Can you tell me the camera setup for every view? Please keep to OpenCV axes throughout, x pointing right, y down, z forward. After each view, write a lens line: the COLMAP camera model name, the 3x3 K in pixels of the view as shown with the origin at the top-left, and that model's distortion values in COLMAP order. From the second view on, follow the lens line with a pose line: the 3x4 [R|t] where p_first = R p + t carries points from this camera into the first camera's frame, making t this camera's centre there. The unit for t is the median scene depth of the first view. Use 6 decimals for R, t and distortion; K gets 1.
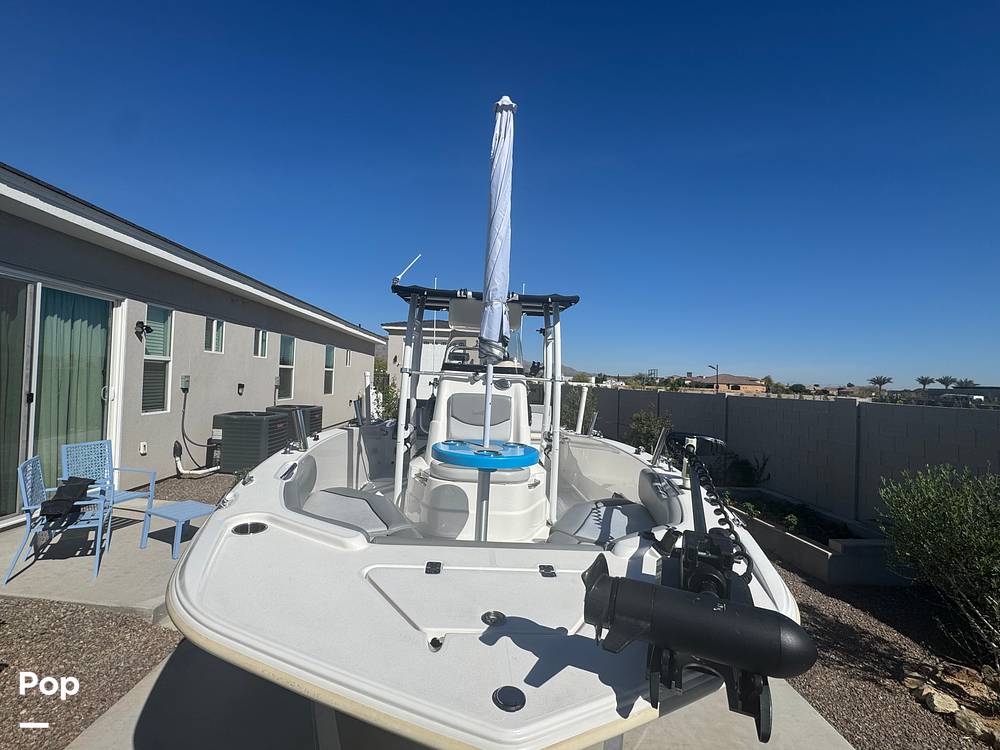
lens RADIAL K [[463.2, 0, 496.0], [0, 463.2, 379.7], [0, 0, 1]] dist [-0.000229, -0.004093]
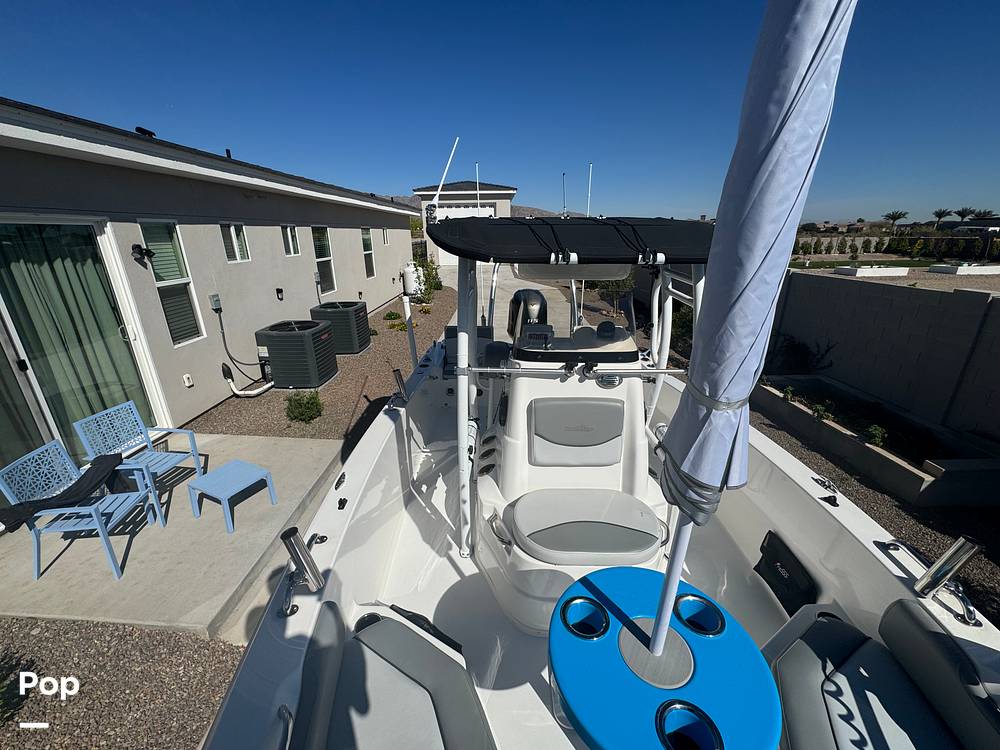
lens RADIAL K [[395.1, 0, 500.0], [0, 395.1, 375.0], [0, 0, 1]] dist [-0.004343, 0.000329]
pose [[0.997499, -0.029093, -0.064420, -0.042604], [0.049252, 0.939781, 0.338211, -0.079312], [0.050701, -0.340538, 0.938863, 0.190931]]
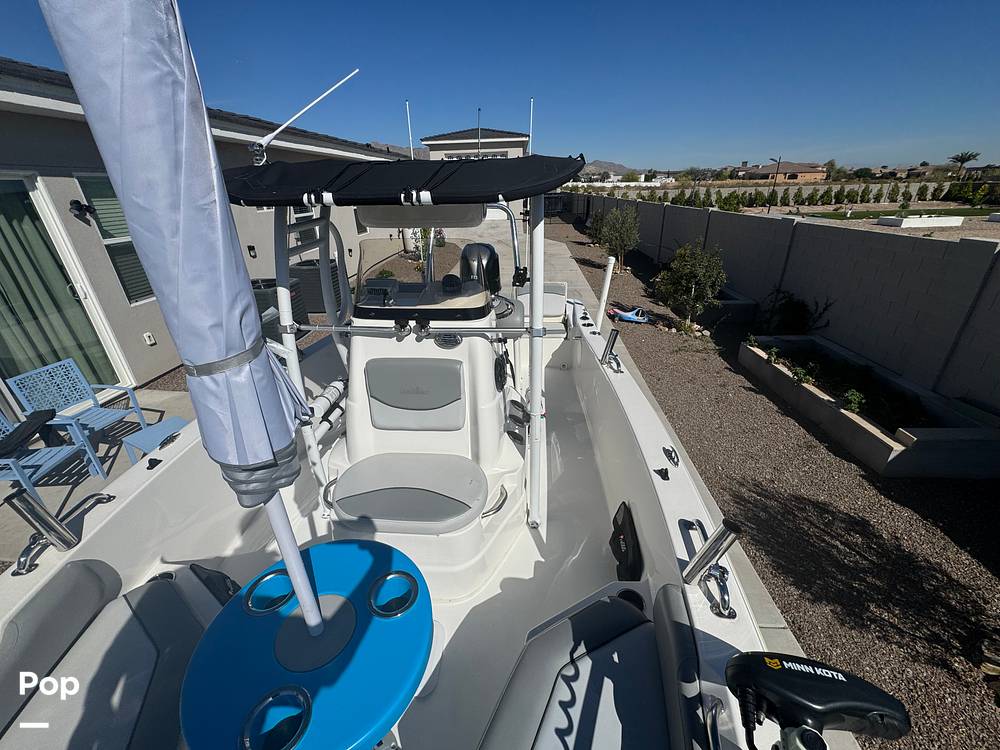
lens RADIAL K [[395.1, 0, 500.0], [0, 395.1, 375.0], [0, 0, 1]] dist [-0.004343, 0.000329]
pose [[0.992137, -0.013172, -0.124461, 0.059086], [0.065727, 0.901113, 0.428575, -0.067324], [0.106508, -0.433385, 0.894893, 0.214218]]
